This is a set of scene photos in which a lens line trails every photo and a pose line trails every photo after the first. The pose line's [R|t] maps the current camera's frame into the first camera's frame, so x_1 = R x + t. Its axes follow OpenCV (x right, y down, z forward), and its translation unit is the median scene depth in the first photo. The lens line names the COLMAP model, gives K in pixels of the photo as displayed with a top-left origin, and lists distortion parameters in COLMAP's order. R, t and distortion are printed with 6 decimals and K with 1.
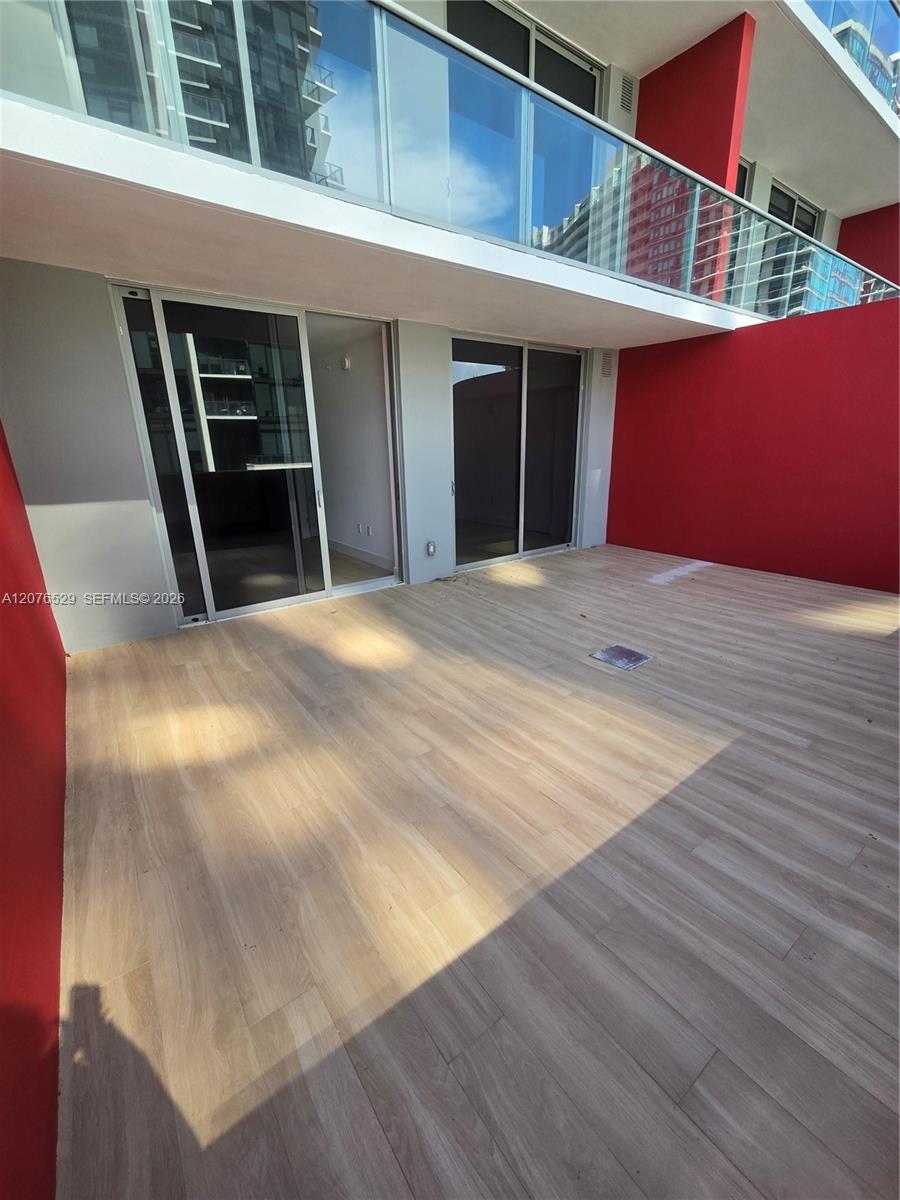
lens RADIAL K [[488.7, 0, 449.4], [0, 488.7, 600.0], [0, 0, 1]] dist [0.001570, 0.000194]
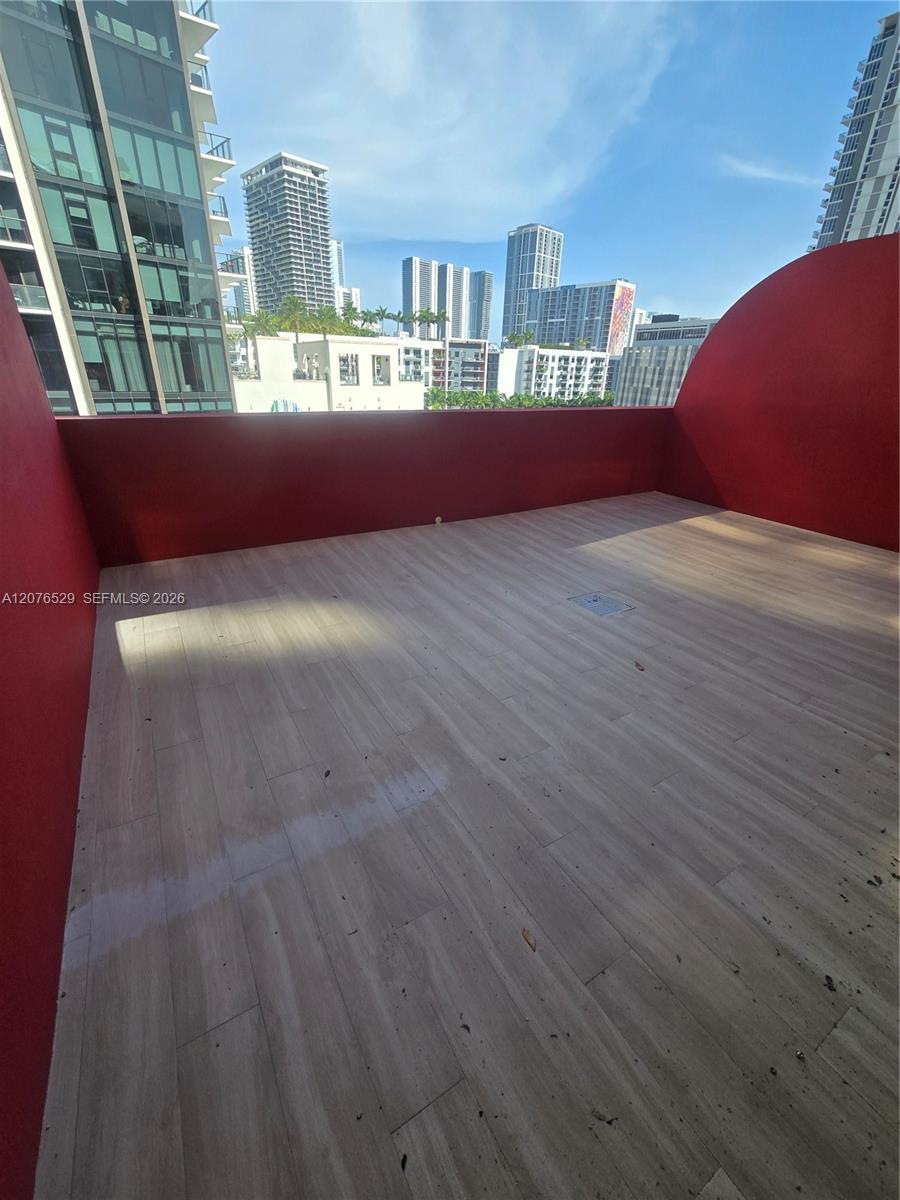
lens RADIAL K [[488.7, 0, 450.1], [0, 488.7, 601.3], [0, 0, 1]] dist [0.001570, 0.000194]
pose [[-0.995020, -0.044671, 0.089101, 0.569907], [0.027067, 0.739245, 0.672892, -0.563124], [-0.095926, 0.671953, -0.734355, 1.756195]]
